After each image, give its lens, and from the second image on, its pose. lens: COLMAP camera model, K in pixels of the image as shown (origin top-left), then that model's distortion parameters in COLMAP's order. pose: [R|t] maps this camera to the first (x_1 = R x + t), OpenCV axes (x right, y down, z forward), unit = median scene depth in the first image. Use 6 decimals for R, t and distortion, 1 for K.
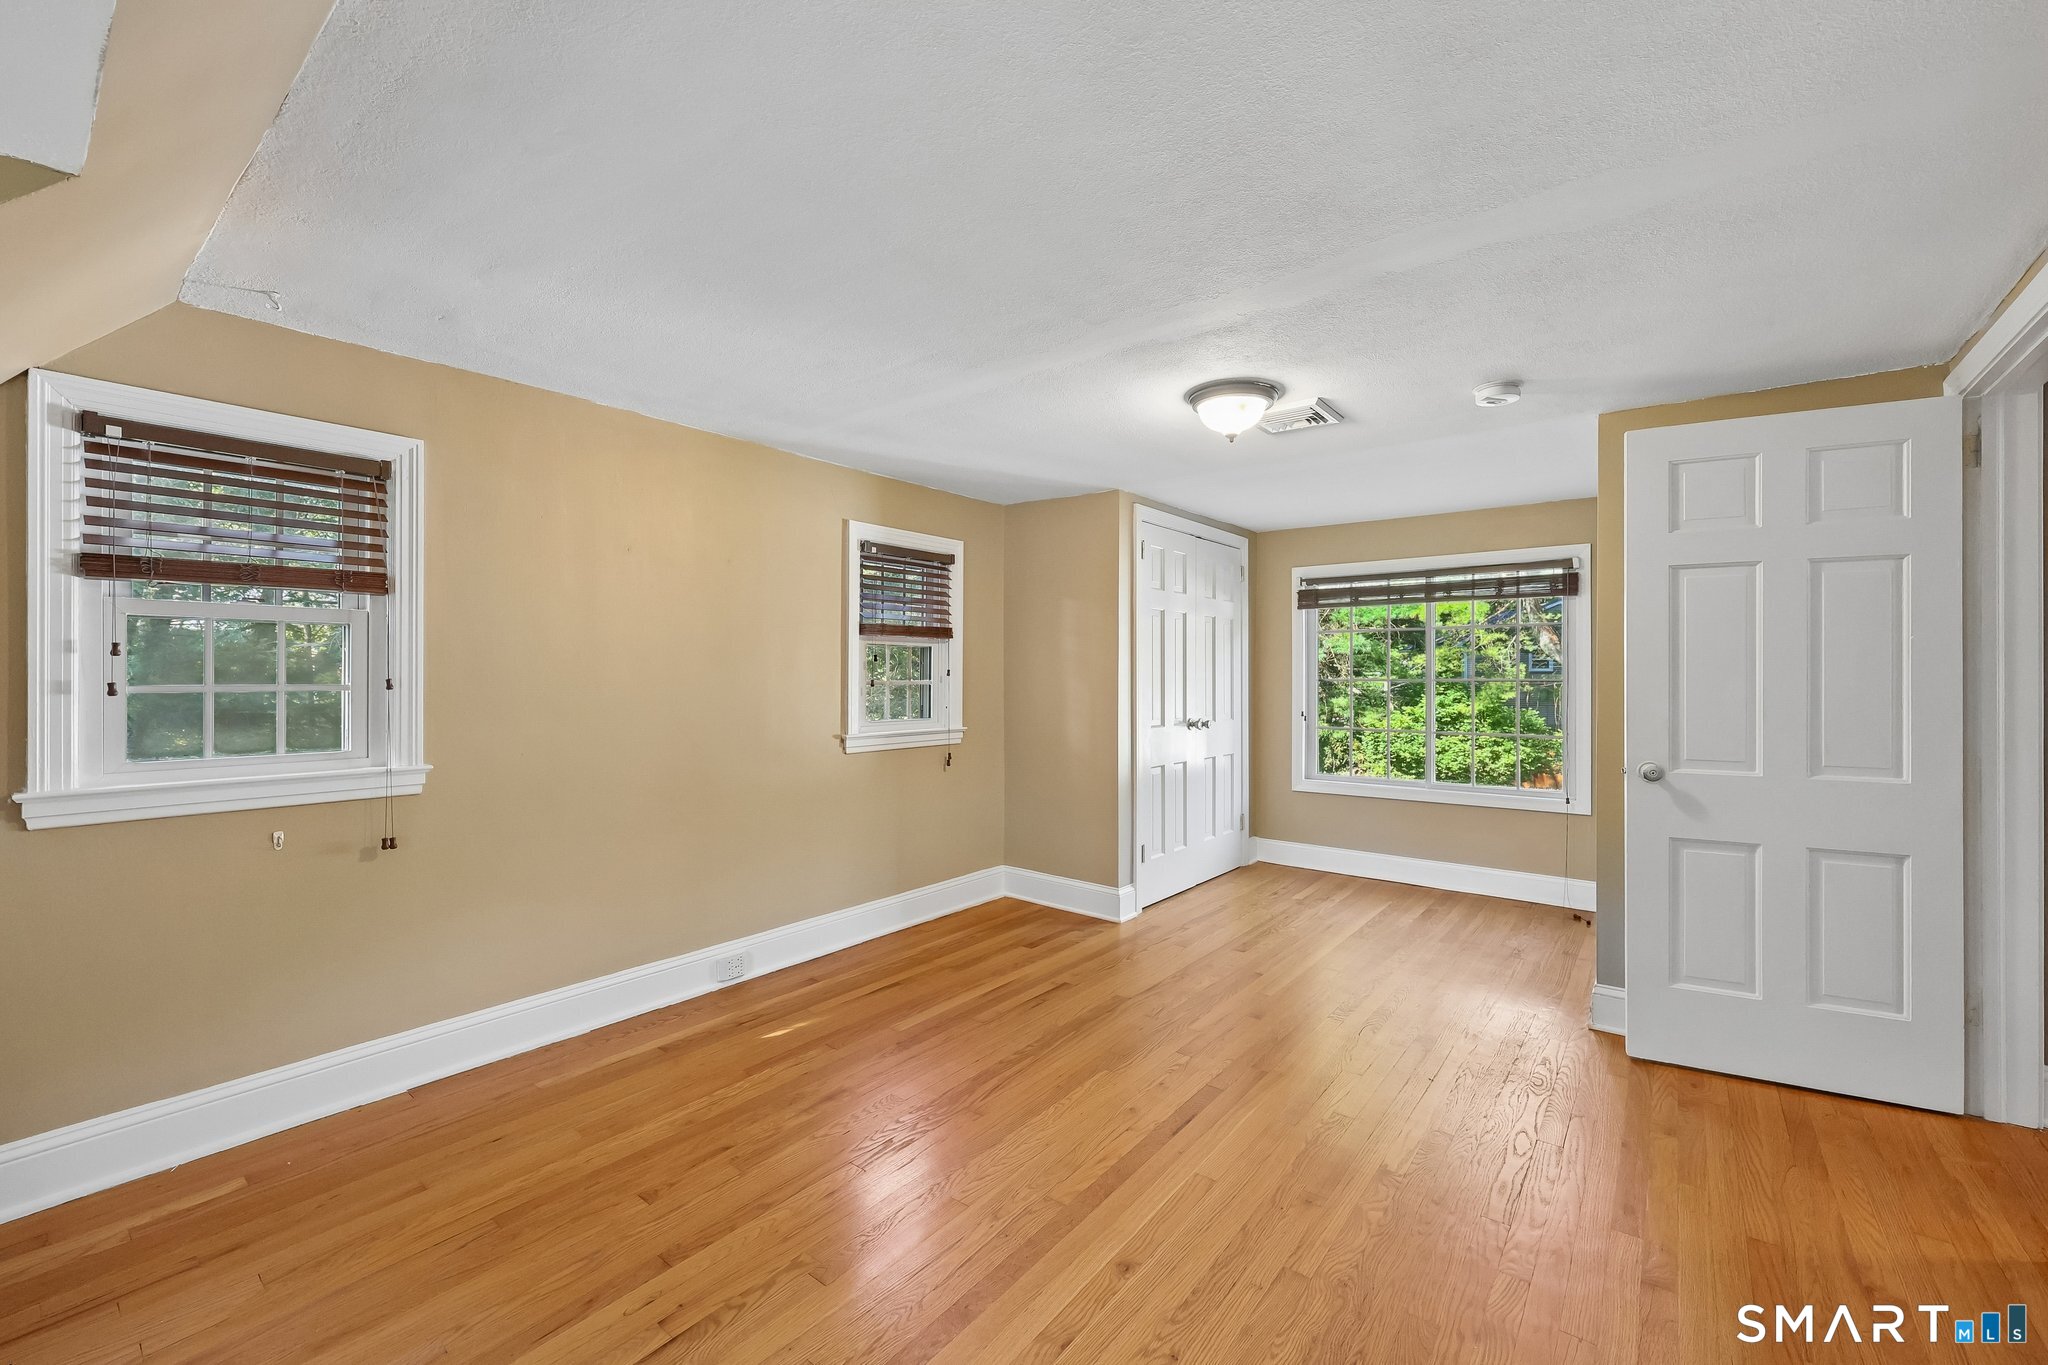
lens RADIAL K [[838.8, 0, 1038.2], [0, 838.8, 675.6], [0, 0, 1]] dist [0.001575, 0.000404]
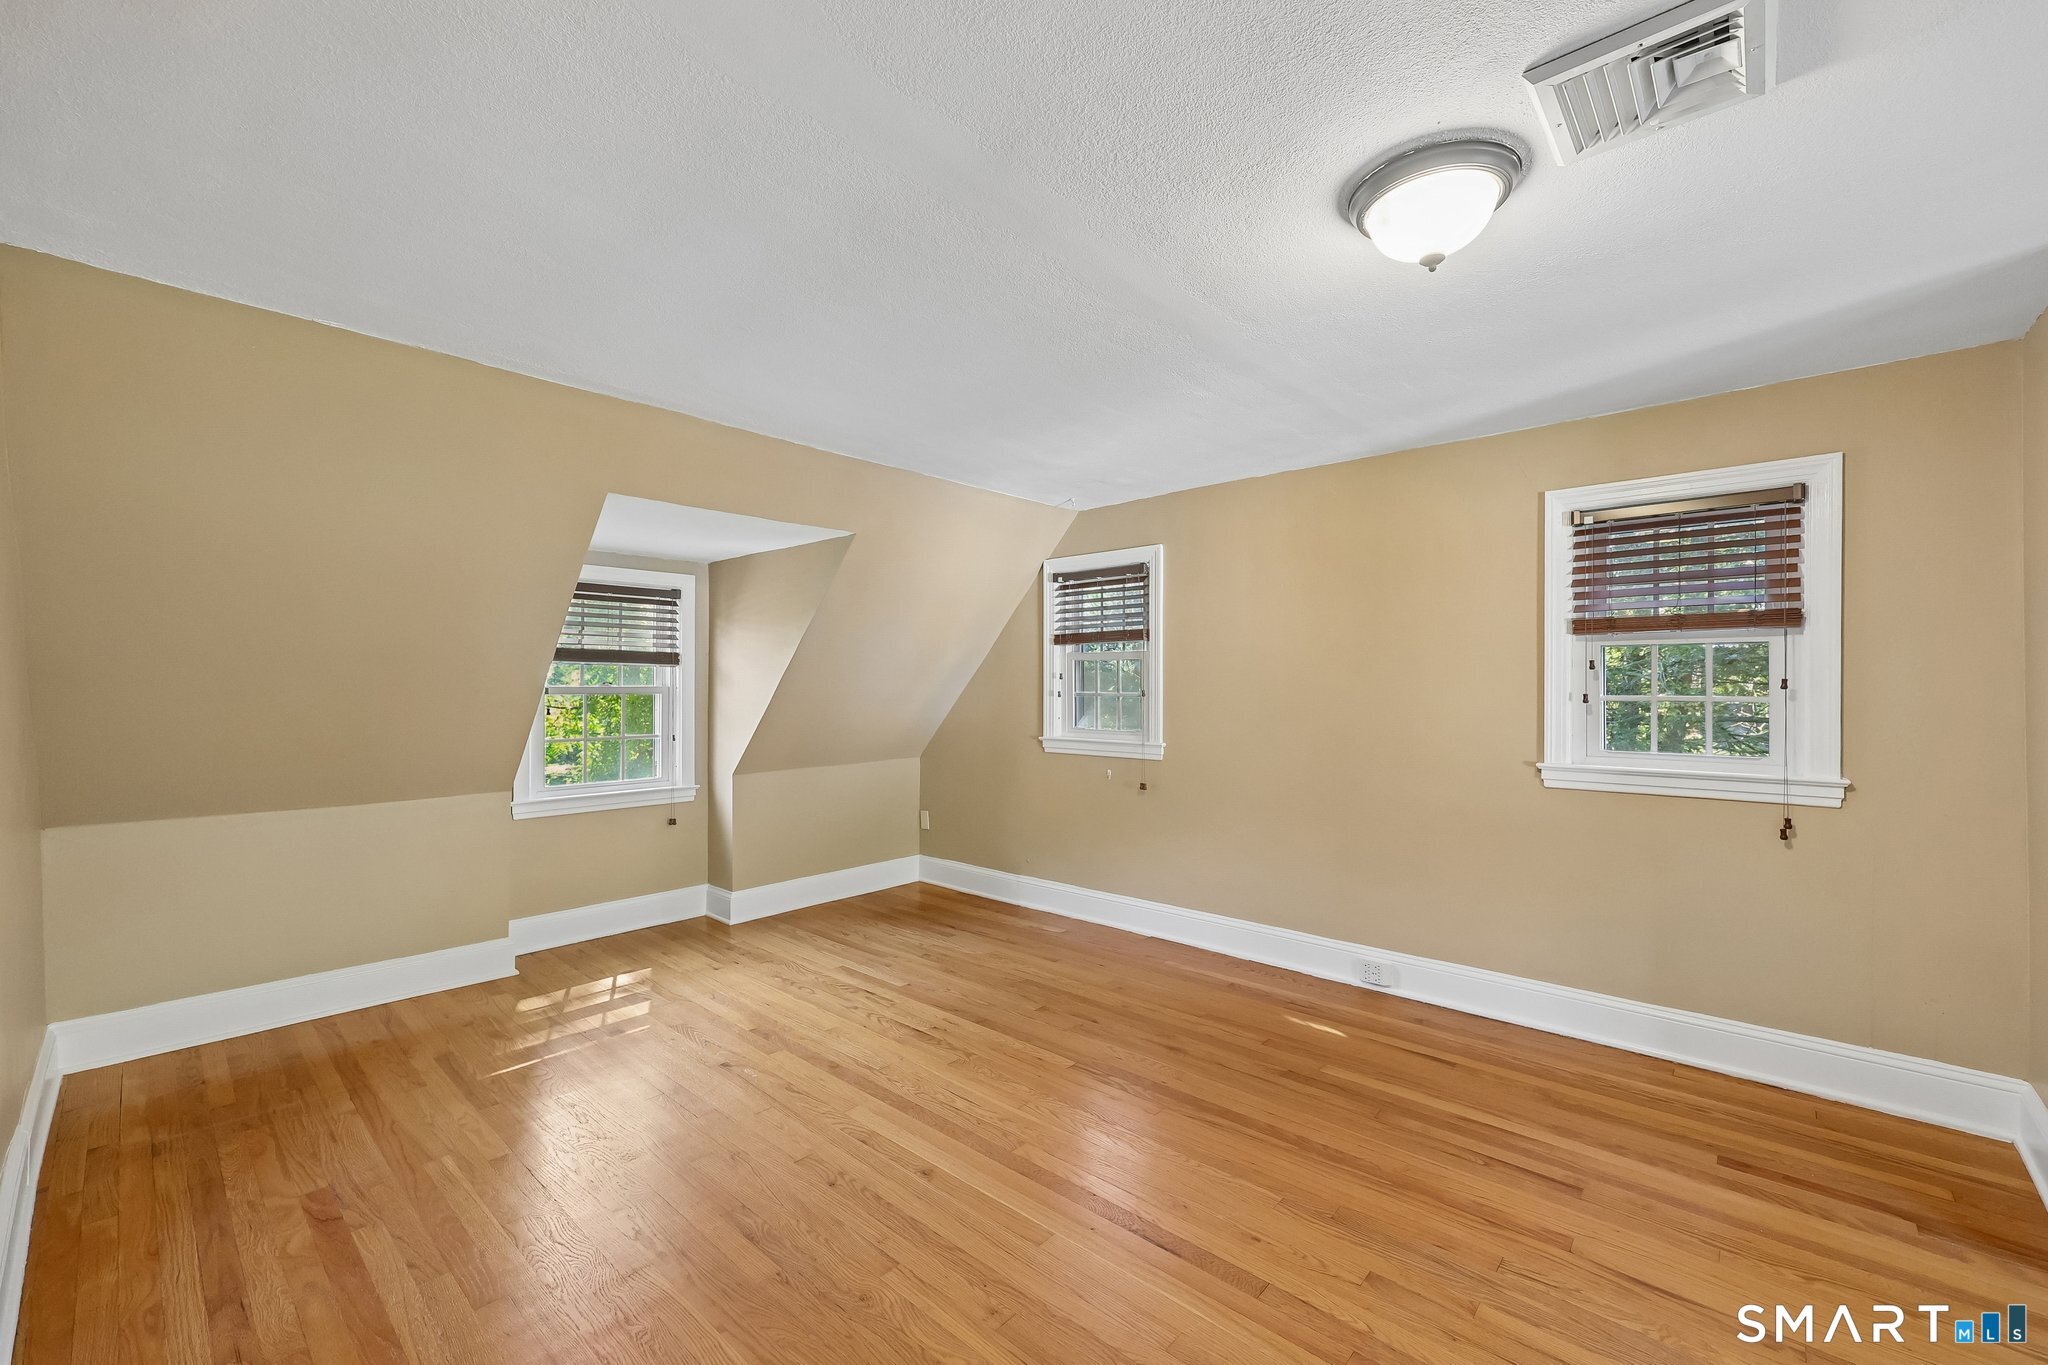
lens RADIAL K [[838.8, 0, 1022.0], [0, 838.8, 686.2], [0, 0, 1]] dist [0.001575, 0.000404]
pose [[-0.082288, -0.001355, -0.996608, 0.879520], [-0.000582, 0.999999, -0.001312, -0.001538], [0.996608, 0.000472, -0.082289, 0.830388]]
